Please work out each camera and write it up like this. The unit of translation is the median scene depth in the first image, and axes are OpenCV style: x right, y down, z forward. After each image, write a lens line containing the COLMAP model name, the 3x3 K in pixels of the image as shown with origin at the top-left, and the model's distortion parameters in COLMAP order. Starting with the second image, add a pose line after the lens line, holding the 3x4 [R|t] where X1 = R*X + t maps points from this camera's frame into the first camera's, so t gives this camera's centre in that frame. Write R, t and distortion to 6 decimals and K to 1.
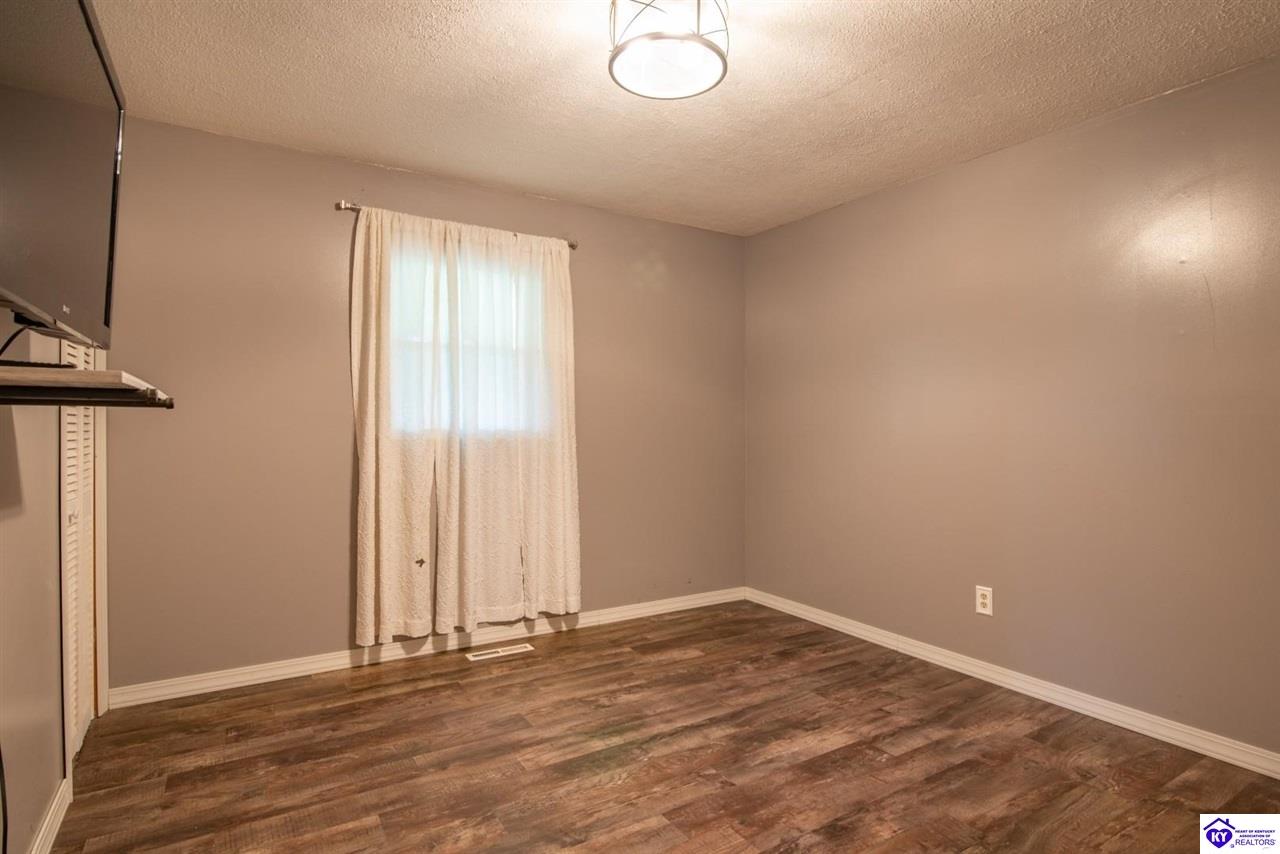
lens RADIAL K [[671.8, 0, 640.4], [0, 671.8, 425.2], [0, 0, 1]] dist [-0.019206, 0.003011]
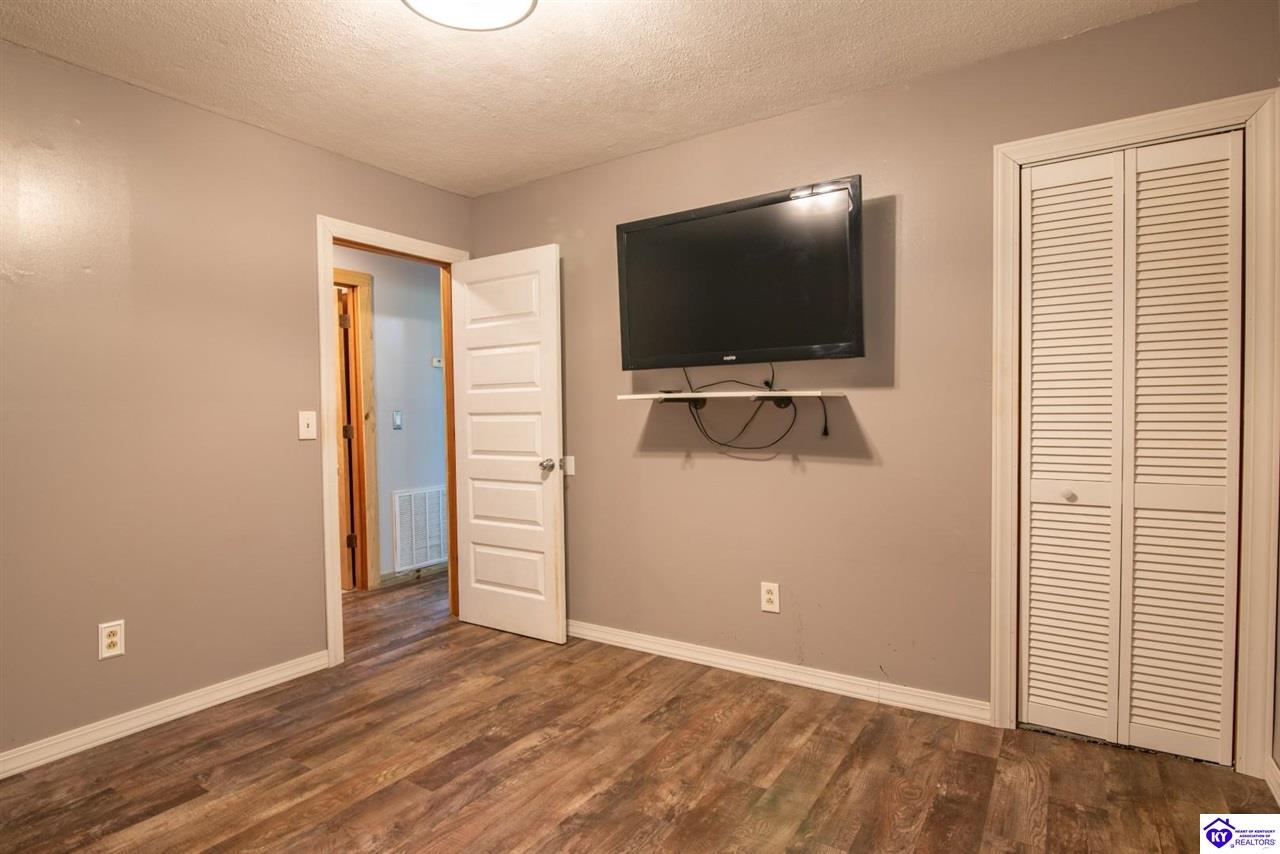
lens RADIAL K [[671.8, 0, 637.5], [0, 671.8, 424.8], [0, 0, 1]] dist [-0.019206, 0.003011]
pose [[-0.905874, 0.021407, -0.423007, 0.207702], [0.012472, 0.999637, 0.023881, -0.007206], [0.423364, 0.016358, -0.905812, 1.797128]]
